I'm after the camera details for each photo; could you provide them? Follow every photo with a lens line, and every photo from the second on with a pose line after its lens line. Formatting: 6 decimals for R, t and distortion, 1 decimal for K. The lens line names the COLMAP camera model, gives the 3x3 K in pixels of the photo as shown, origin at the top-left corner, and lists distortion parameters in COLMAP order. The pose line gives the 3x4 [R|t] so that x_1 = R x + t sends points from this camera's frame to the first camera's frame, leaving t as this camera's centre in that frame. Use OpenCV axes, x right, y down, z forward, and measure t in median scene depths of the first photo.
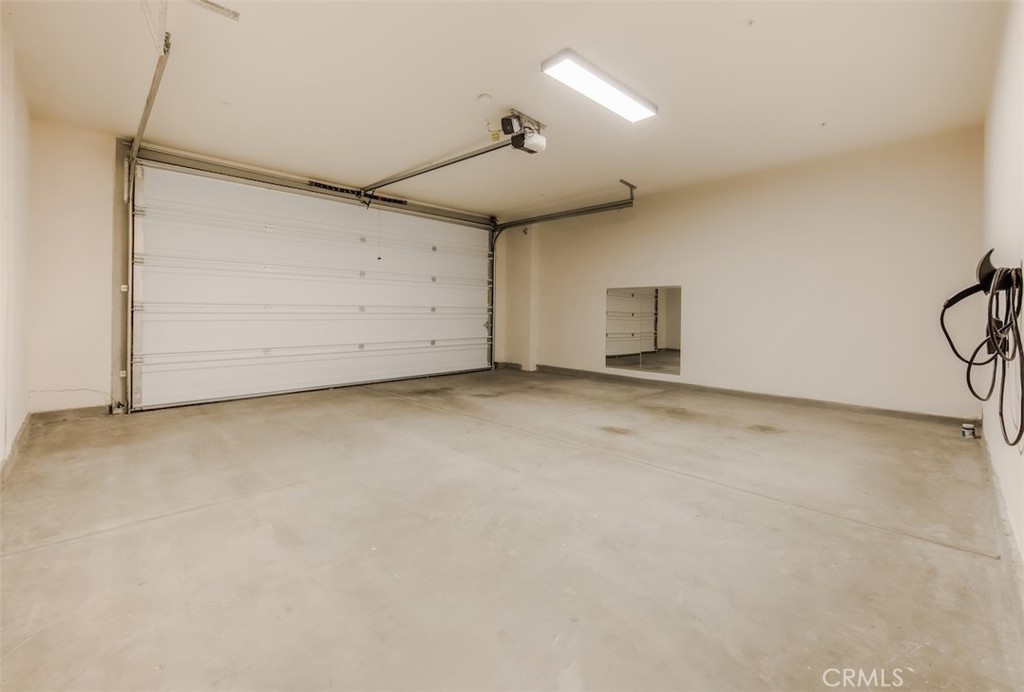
lens RADIAL K [[422.7, 0, 513.1], [0, 422.7, 349.0], [0, 0, 1]] dist [0.000198, 0.000364]
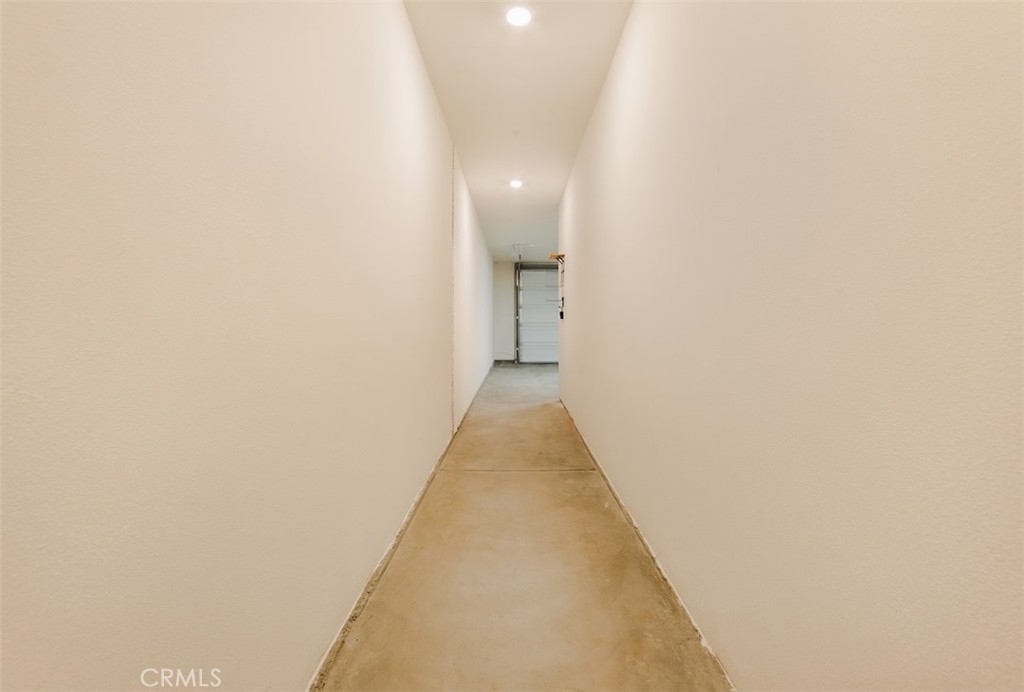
lens RADIAL K [[422.7, 0, 513.1], [0, 422.7, 349.0], [0, 0, 1]] dist [0.000198, 0.000364]
pose [[0.700078, -0.009256, -0.714007, 1.012295], [0.009169, 0.999950, -0.003973, 0.068817], [0.714008, -0.003765, 0.700127, -0.928870]]
